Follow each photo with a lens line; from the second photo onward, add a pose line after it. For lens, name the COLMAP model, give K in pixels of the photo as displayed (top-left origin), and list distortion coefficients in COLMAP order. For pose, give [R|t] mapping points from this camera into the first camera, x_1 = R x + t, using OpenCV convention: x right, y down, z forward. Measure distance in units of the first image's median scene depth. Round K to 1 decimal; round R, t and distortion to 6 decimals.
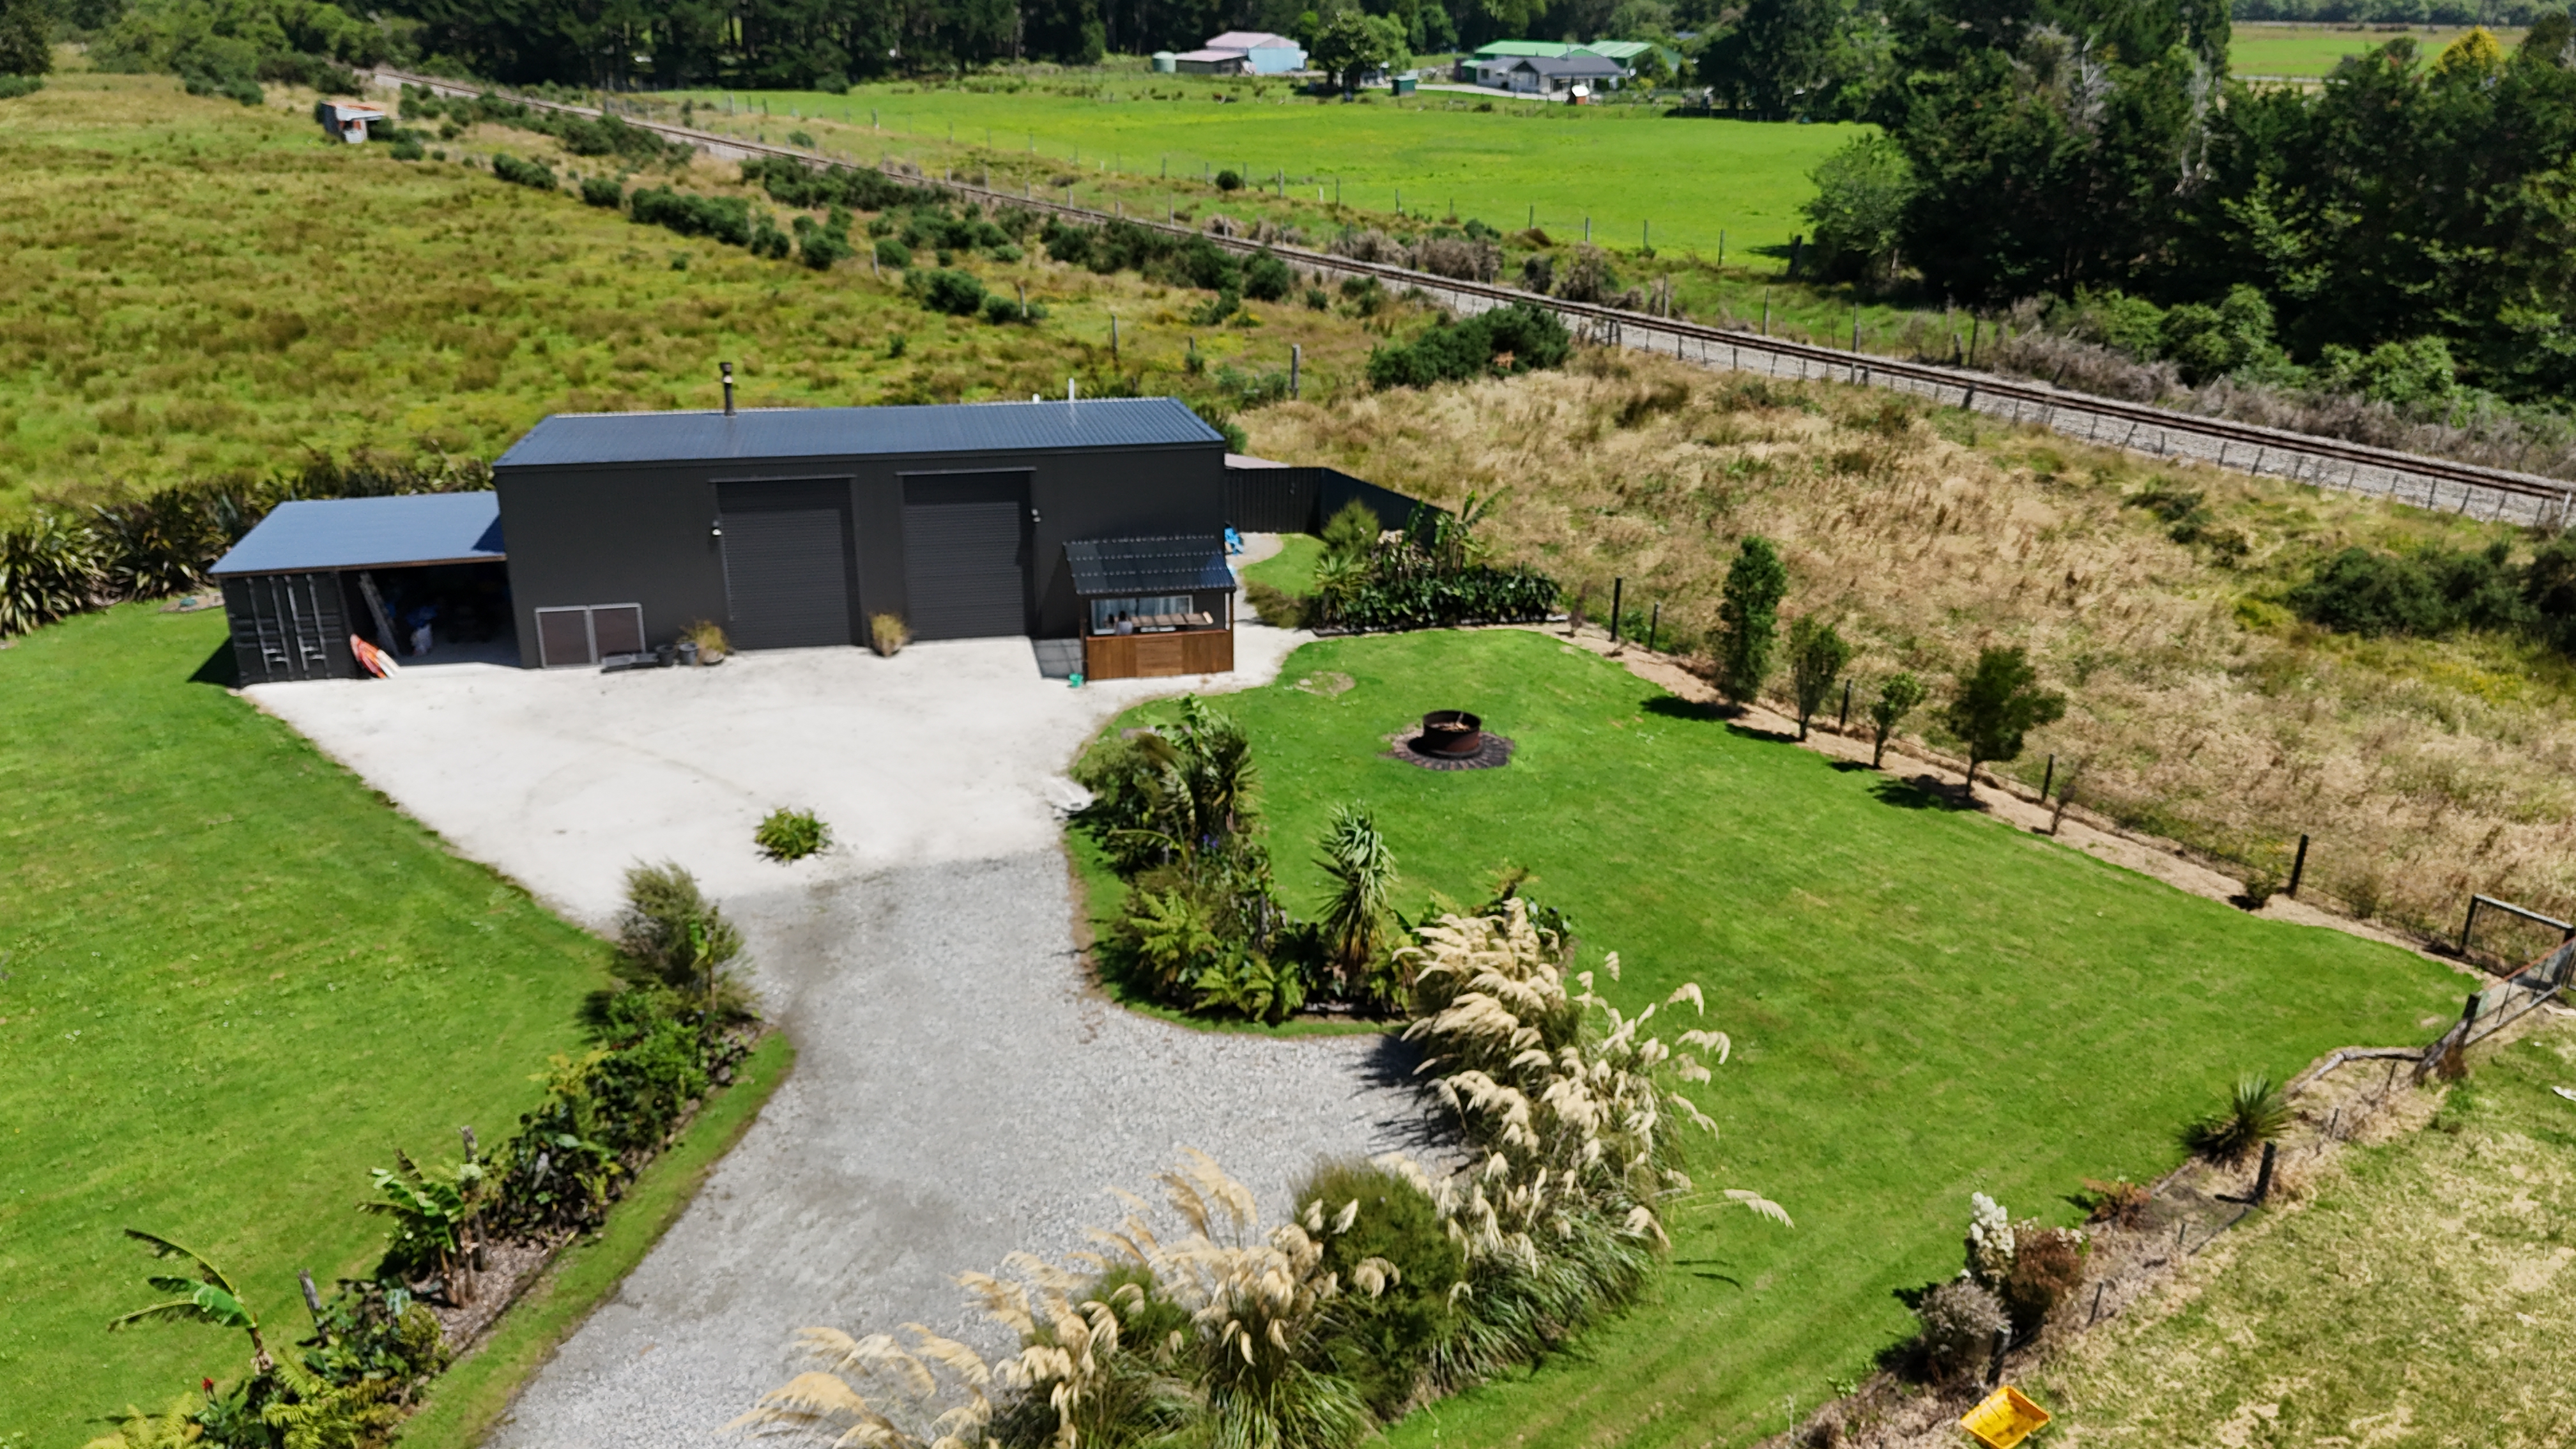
lens RADIAL K [[1906.1, 0, 1292.1], [0, 1906.1, 722.6], [0, 0, 1]] dist [0.061584, -0.062387]
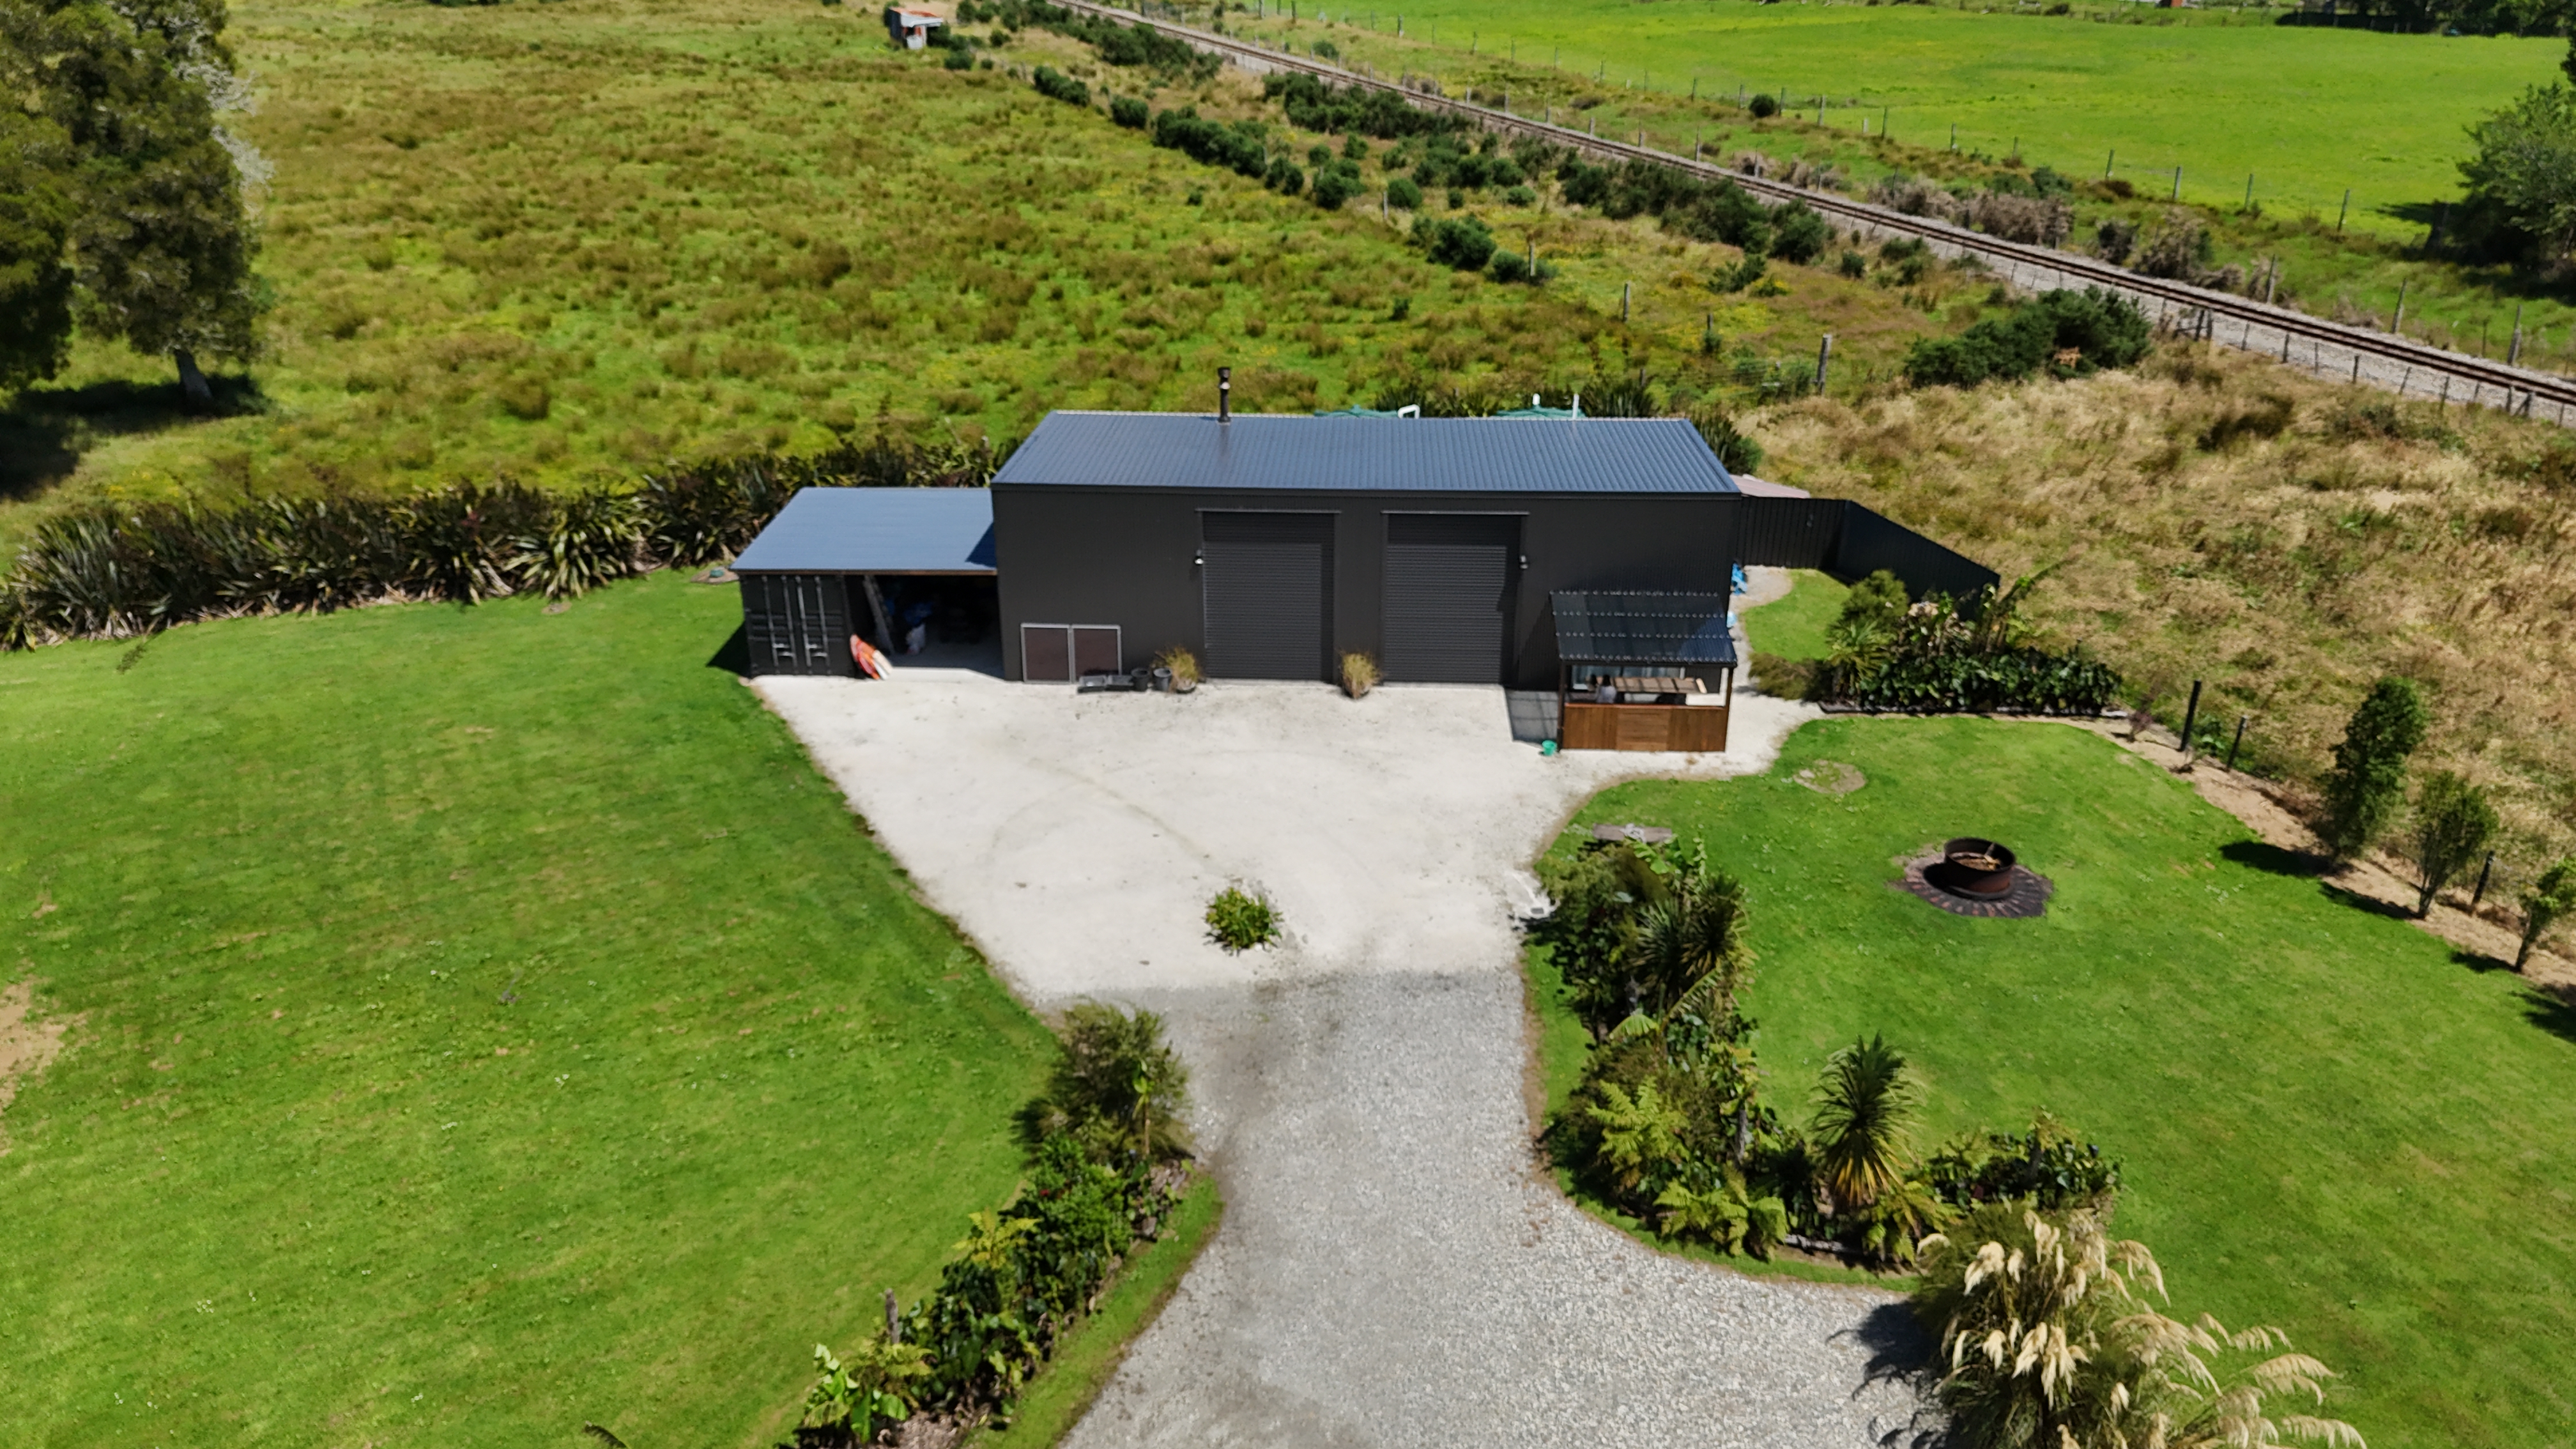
lens RADIAL K [[1906.1, 0, 1292.1], [0, 1906.1, 722.6], [0, 0, 1]] dist [0.061584, -0.062387]
pose [[0.967021, 0.098119, -0.235038, -0.016211], [-0.084470, 0.994139, 0.067473, -0.077492], [0.240281, -0.045394, 0.969641, 0.060826]]
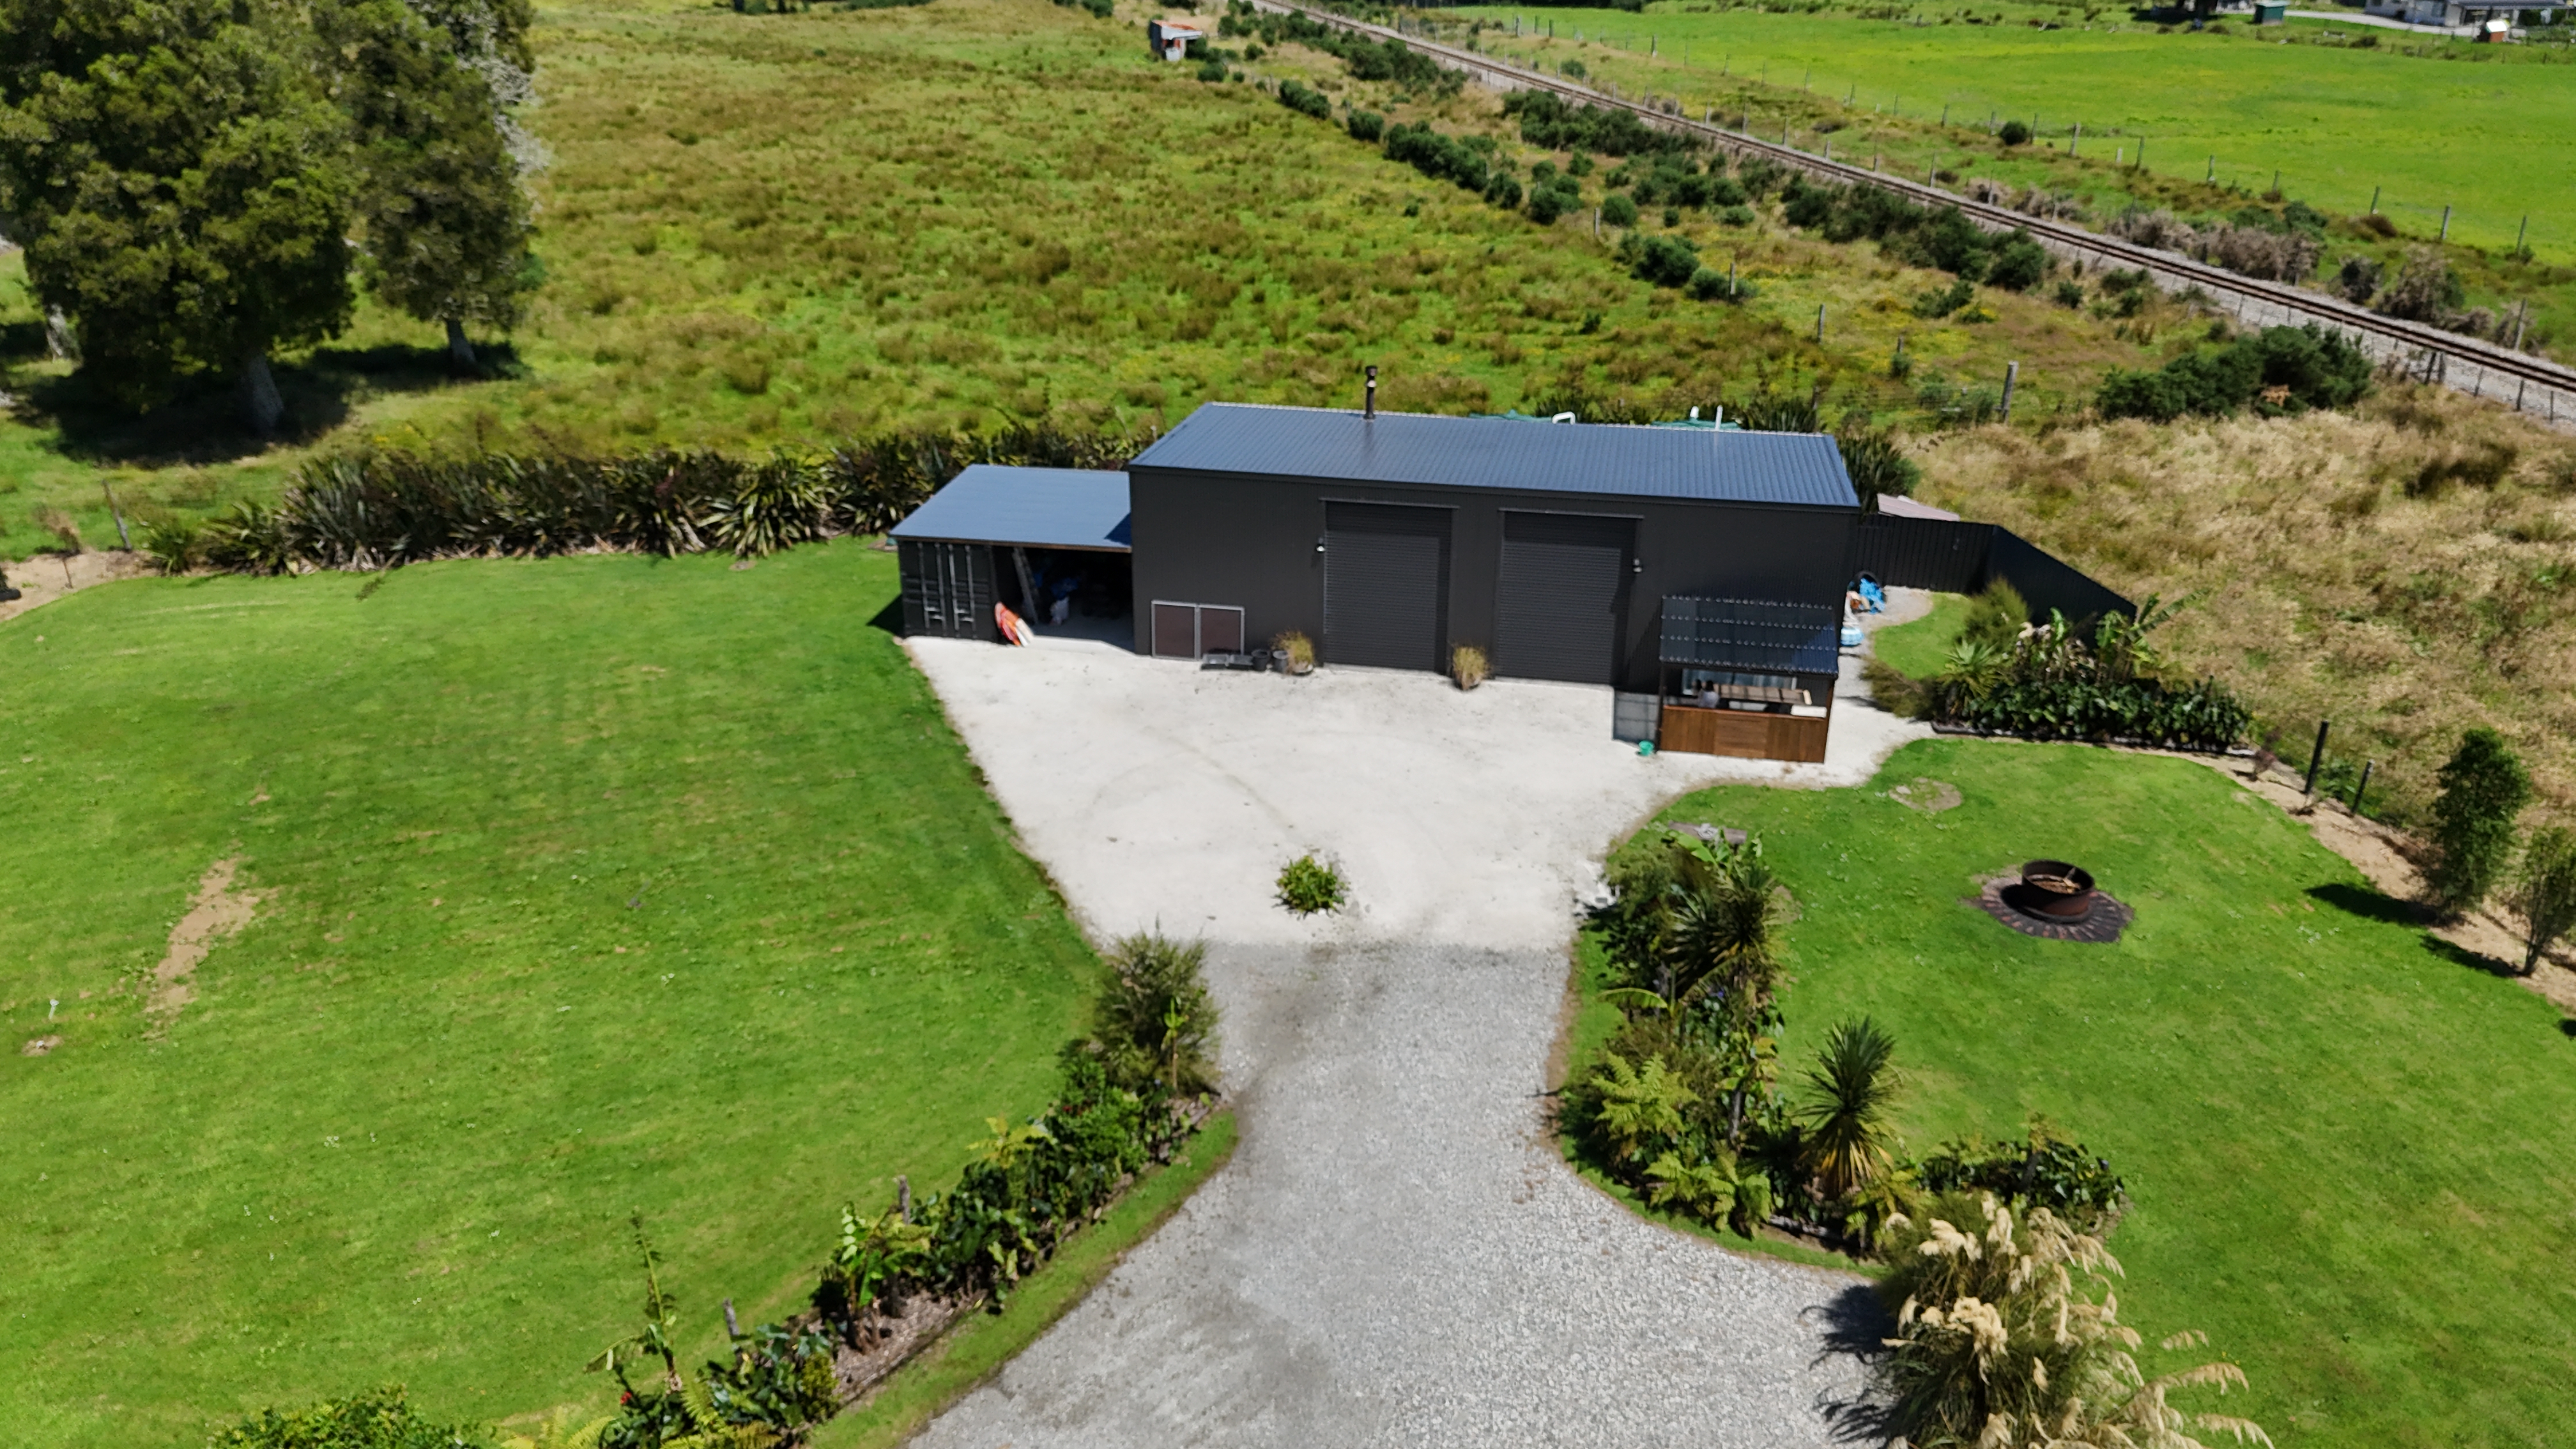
lens RADIAL K [[1906.1, 0, 1292.1], [0, 1906.1, 722.6], [0, 0, 1]] dist [0.061584, -0.062387]
pose [[0.922010, 0.155711, -0.354473, 0.051347], [-0.138729, 0.987636, 0.072999, -0.071068], [0.361457, -0.018130, 0.932213, 0.048149]]
